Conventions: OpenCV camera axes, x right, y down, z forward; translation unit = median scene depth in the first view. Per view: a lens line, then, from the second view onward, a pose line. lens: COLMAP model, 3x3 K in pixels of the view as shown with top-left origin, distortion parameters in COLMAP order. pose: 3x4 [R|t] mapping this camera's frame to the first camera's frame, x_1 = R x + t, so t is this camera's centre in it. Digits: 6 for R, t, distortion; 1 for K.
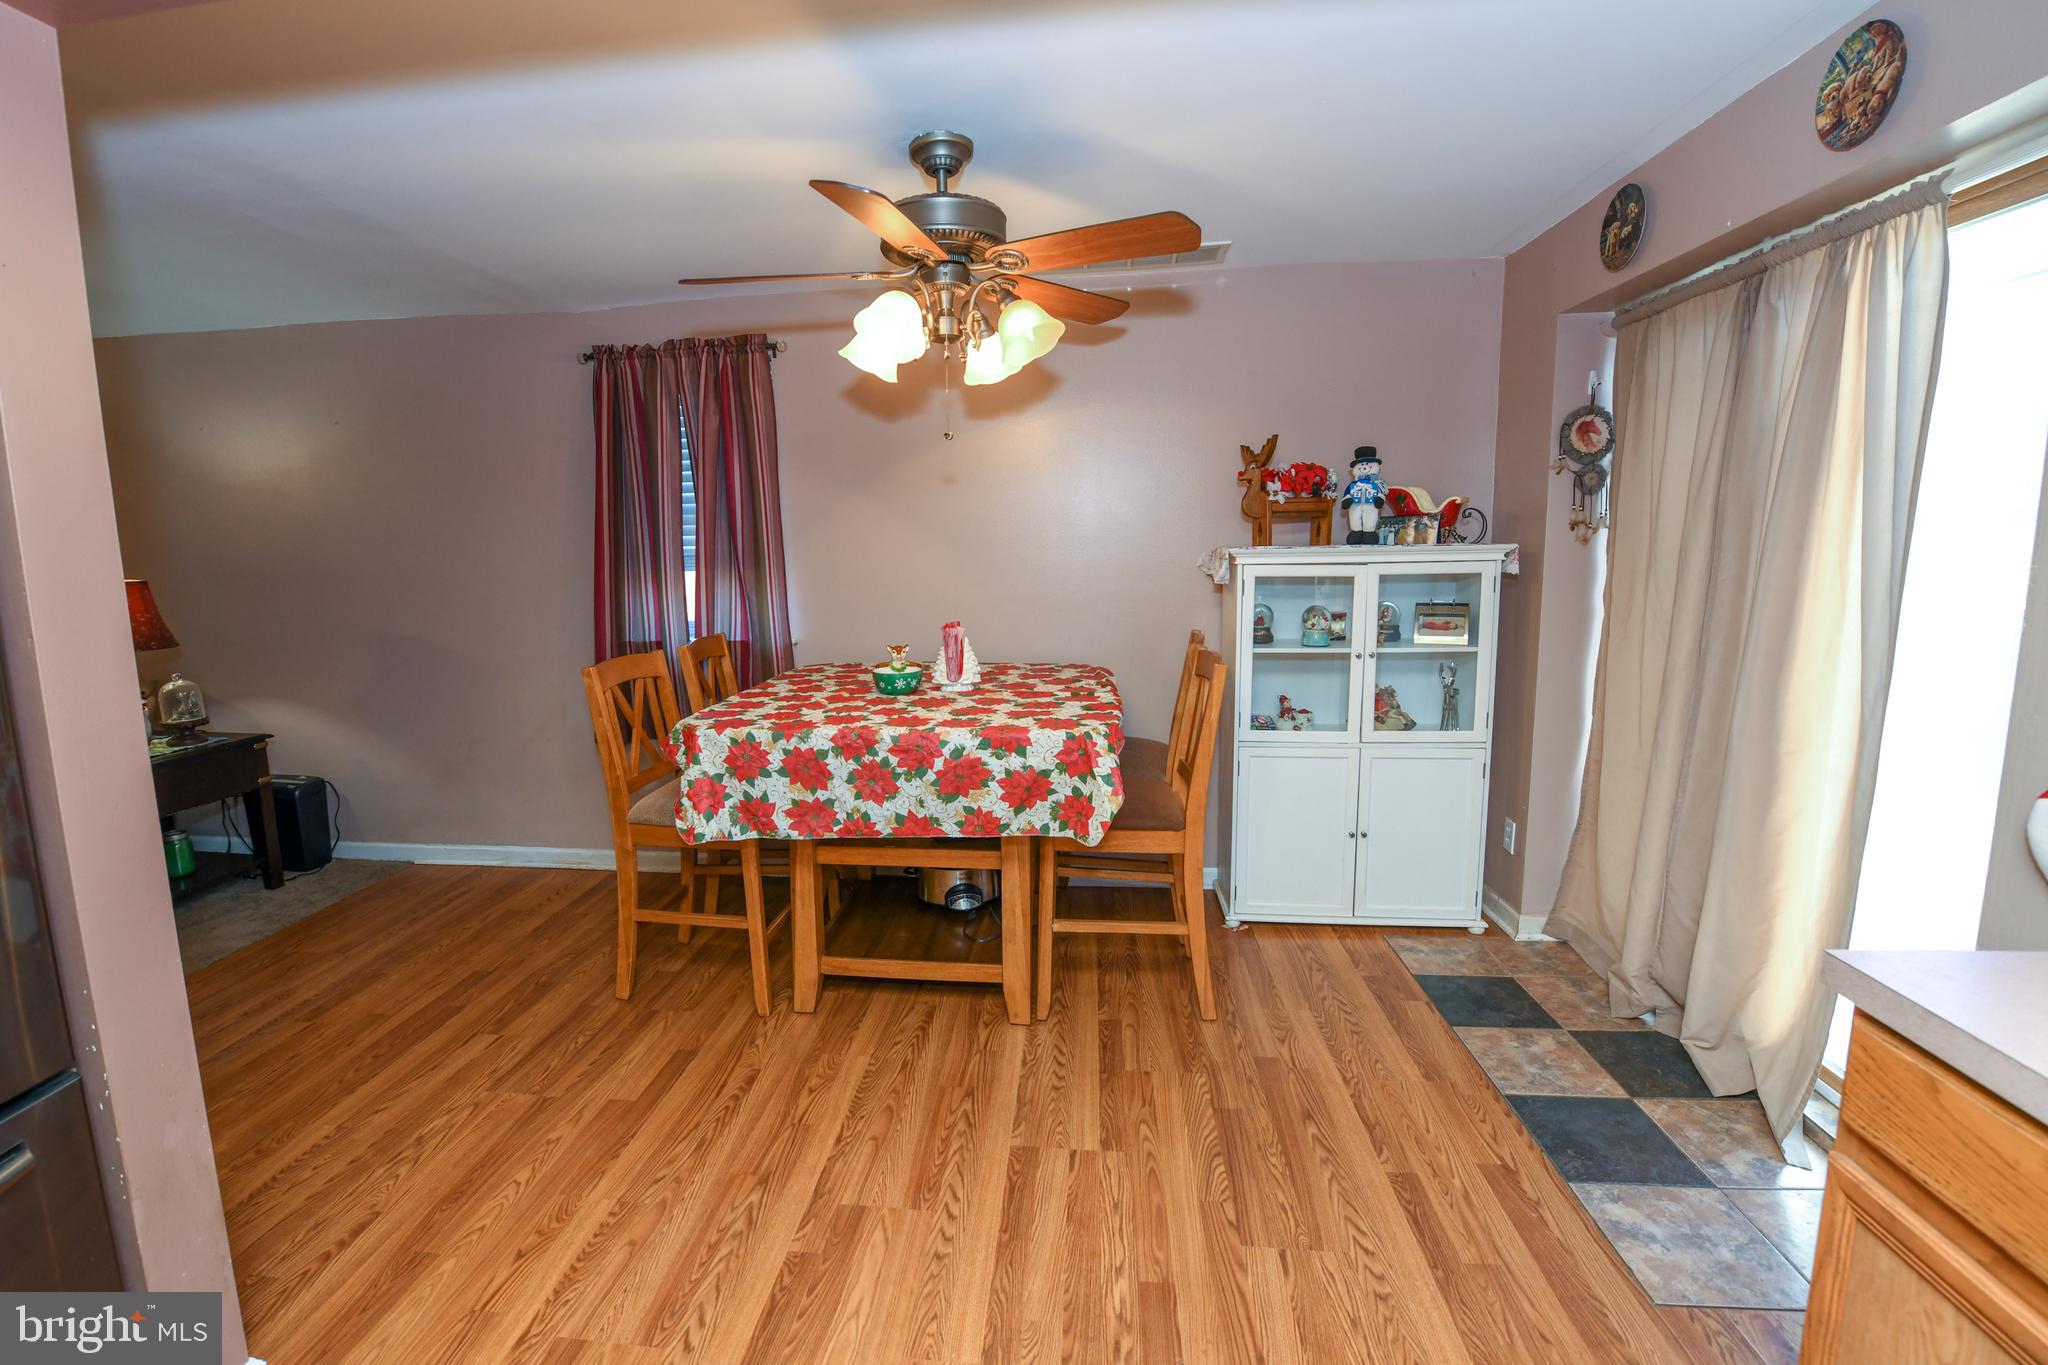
lens RADIAL K [[864.4, 0, 990.3], [0, 864.4, 655.7], [0, 0, 1]] dist [-0.018736, -0.000843]
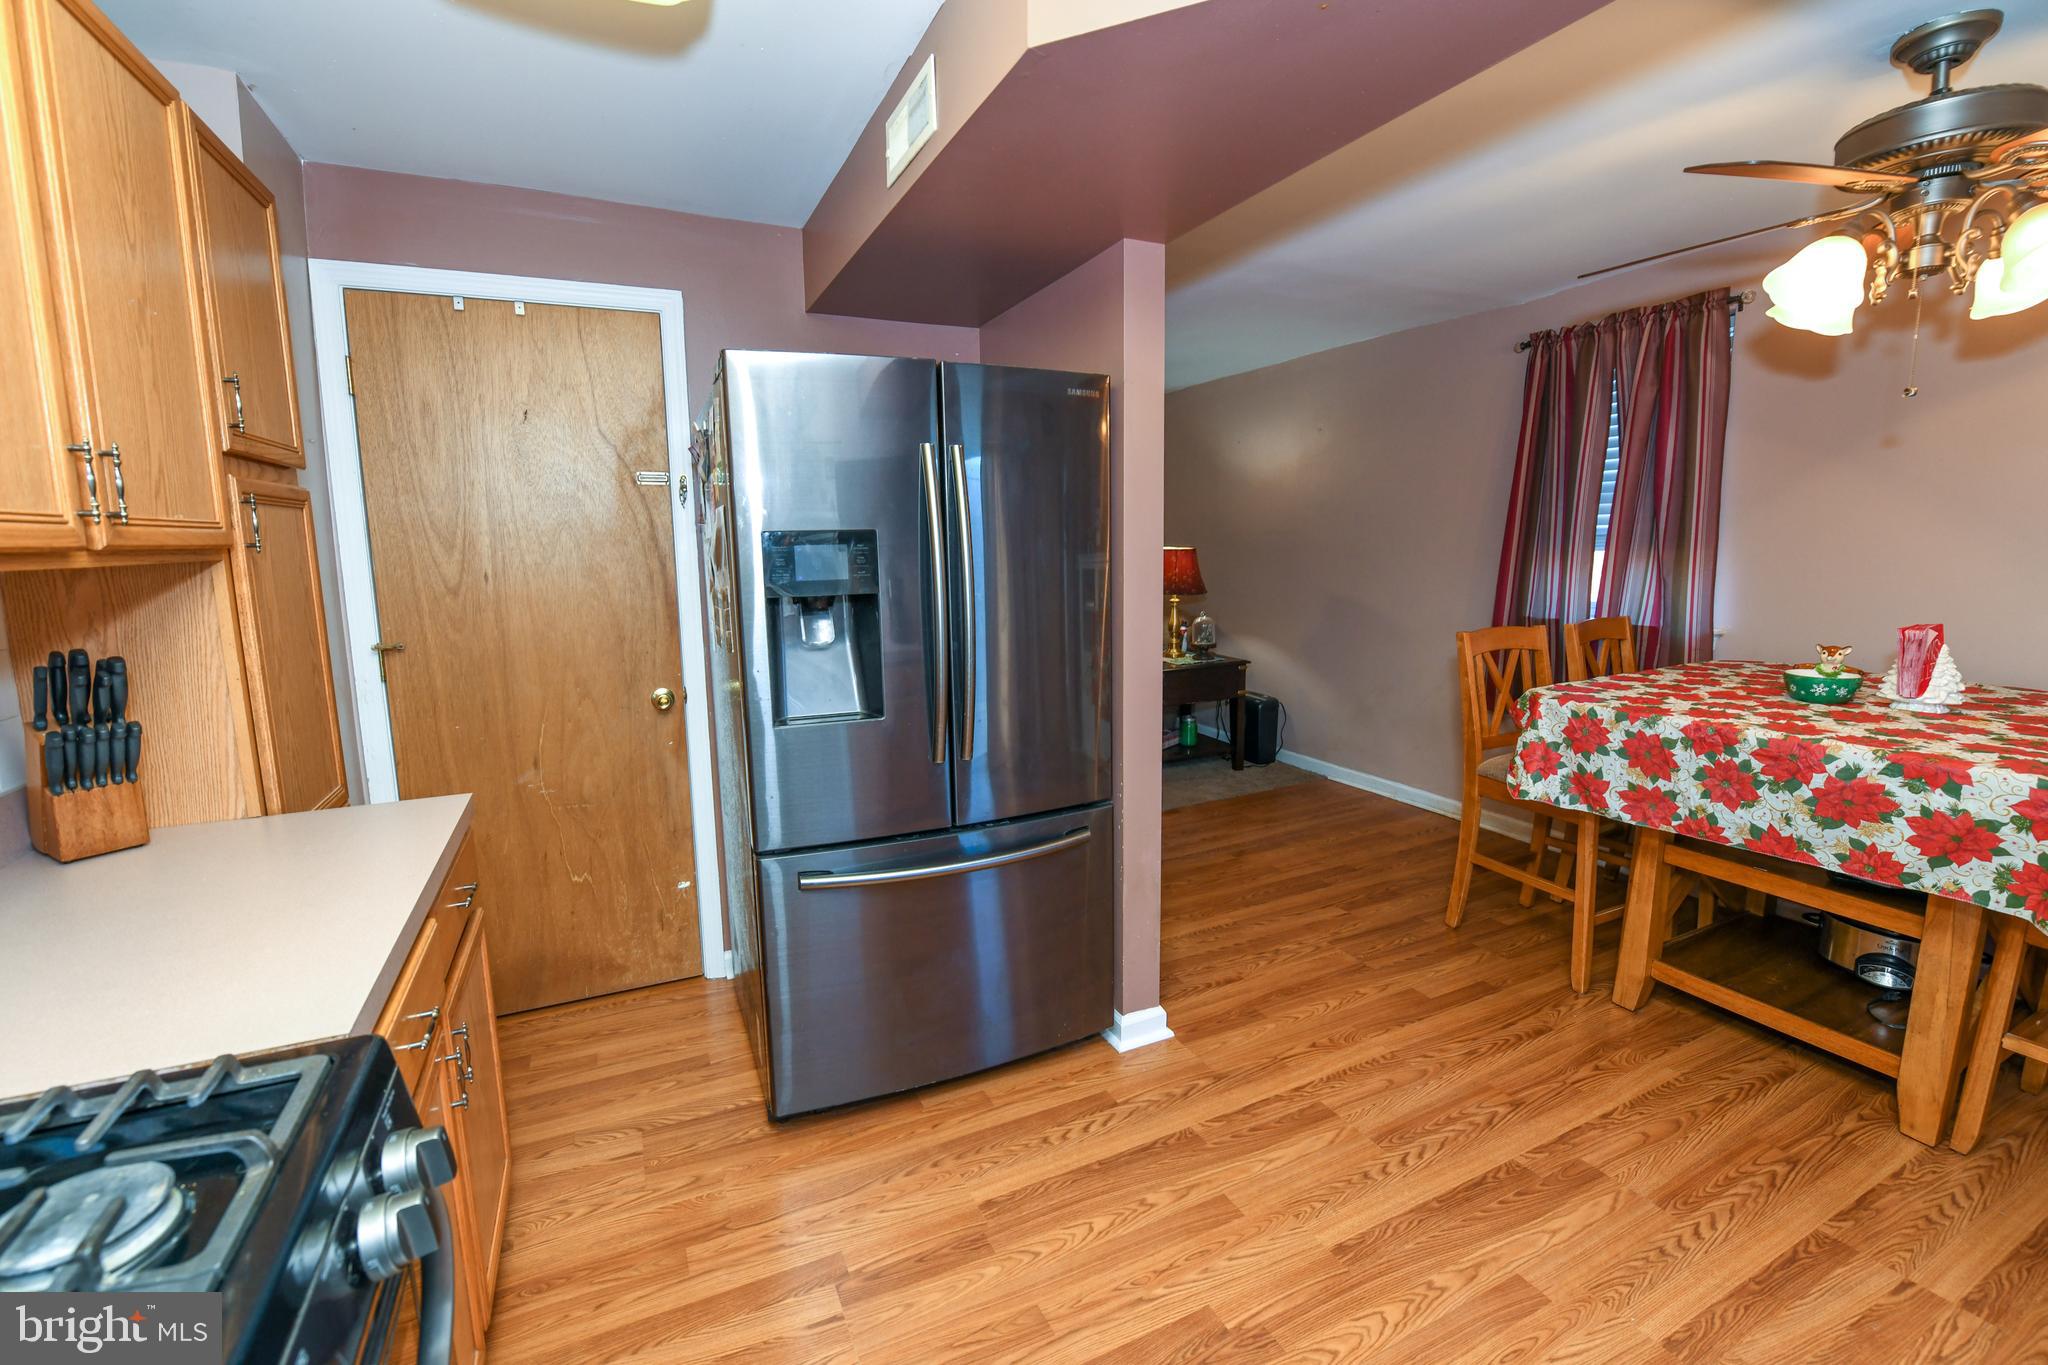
lens RADIAL K [[861.4, 0, 995.0], [0, 861.4, 663.9], [0, 0, 1]] dist [-0.023921, -0.000493]
pose [[0.516239, 0.130483, -0.846446, 0.203397], [-0.098297, 0.990822, 0.092789, 0.012054], [0.850785, 0.035301, 0.524327, -0.139550]]
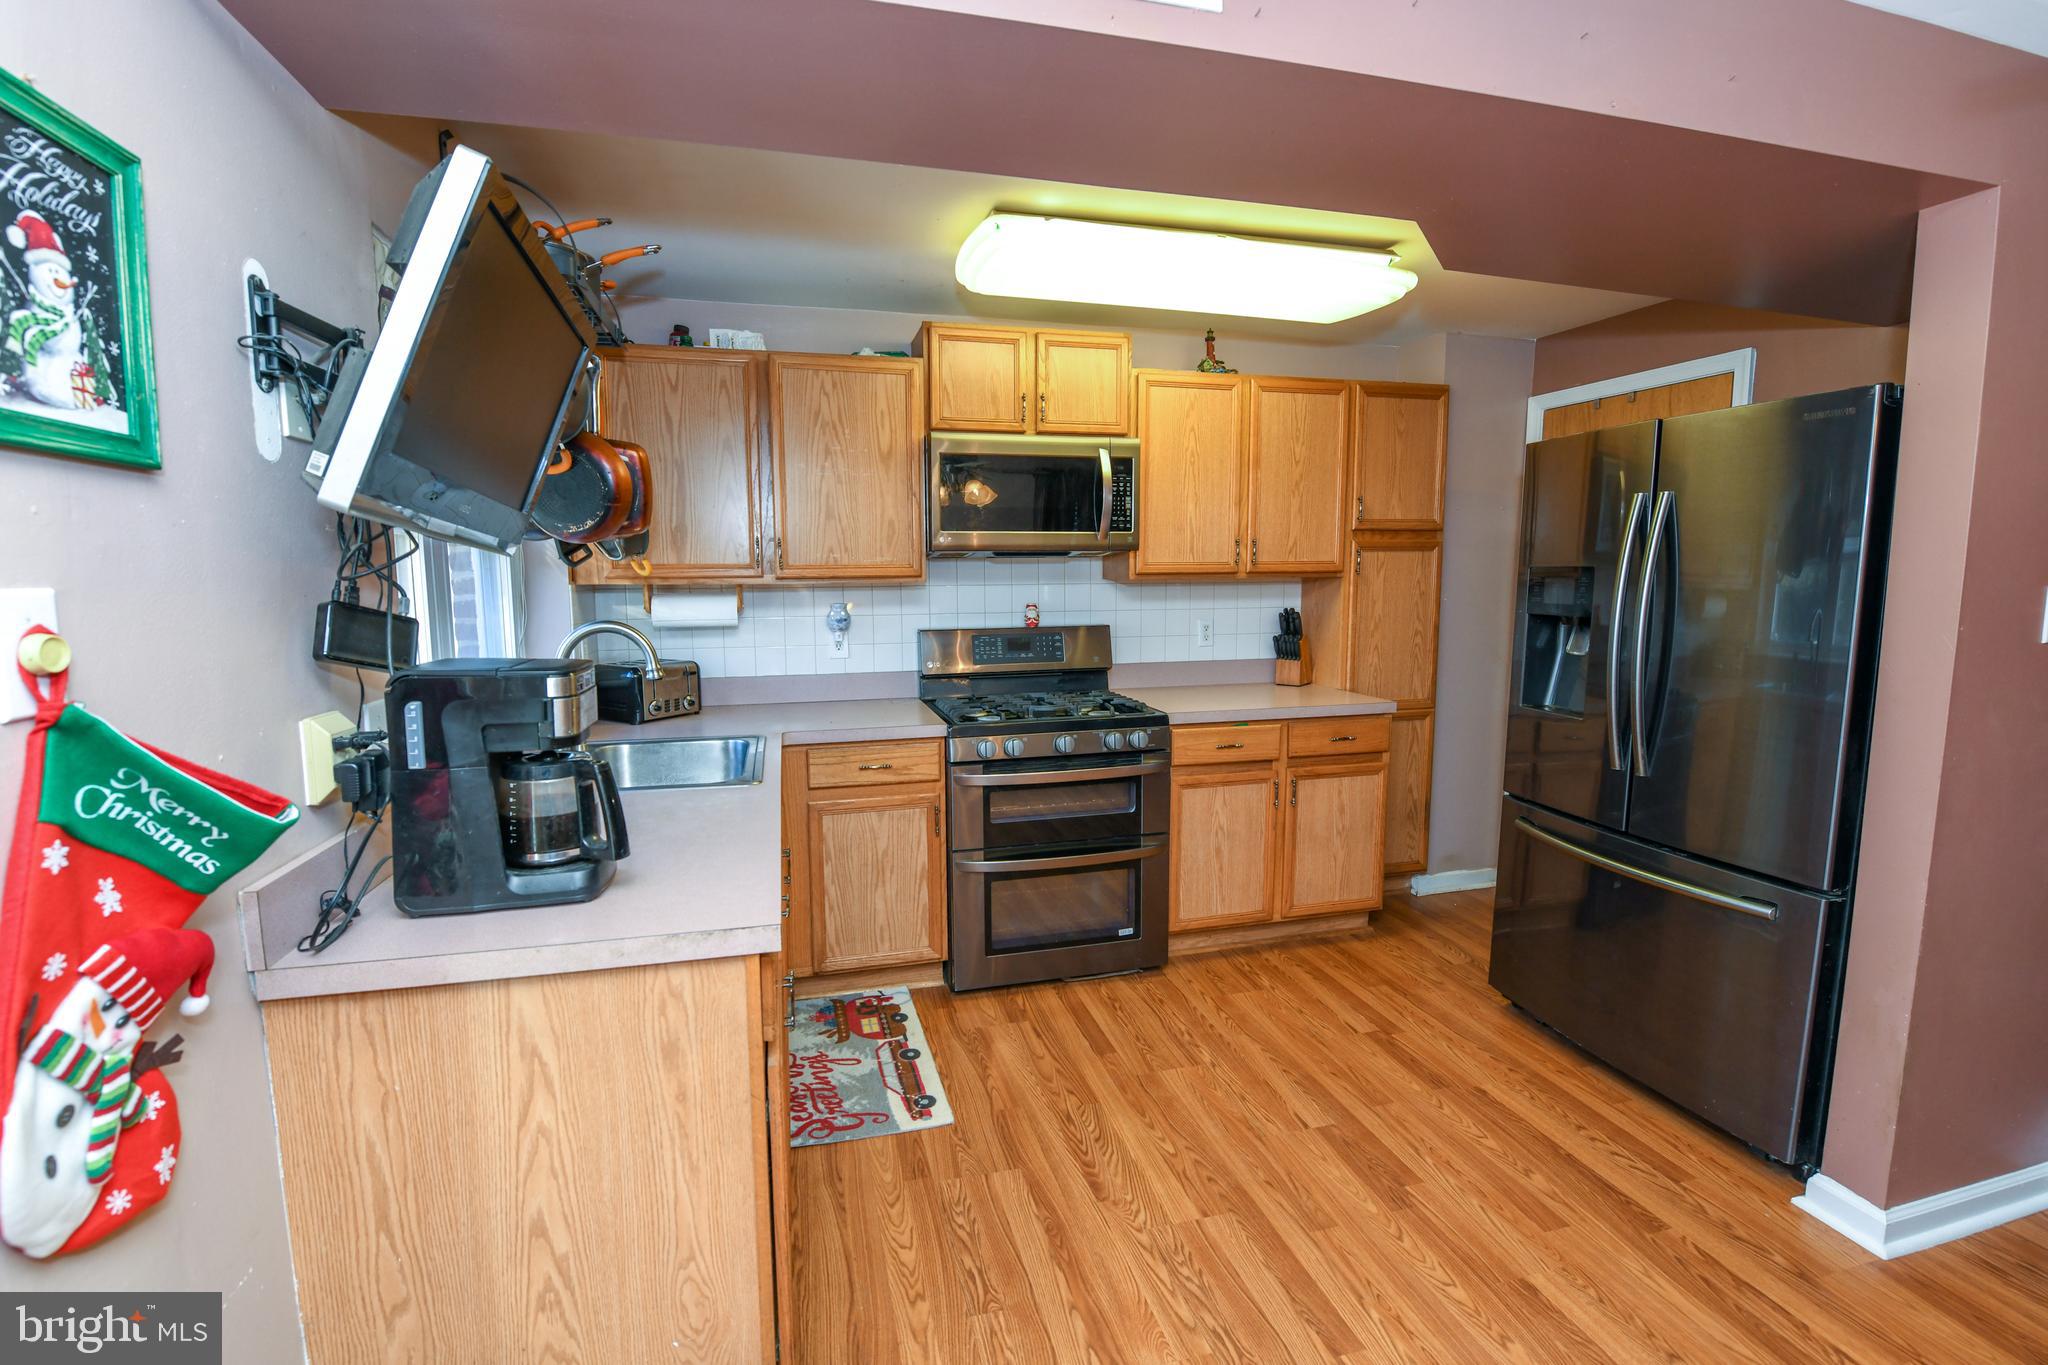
lens RADIAL K [[874.5, 0, 1004.2], [0, 874.5, 661.2], [0, 0, 1]] dist [-0.018226, -0.000644]
pose [[-0.934560, 0.059426, -0.350809, 0.464869], [-0.023011, 0.973795, 0.226259, -0.140361], [0.355062, 0.219525, -0.908702, 0.930448]]
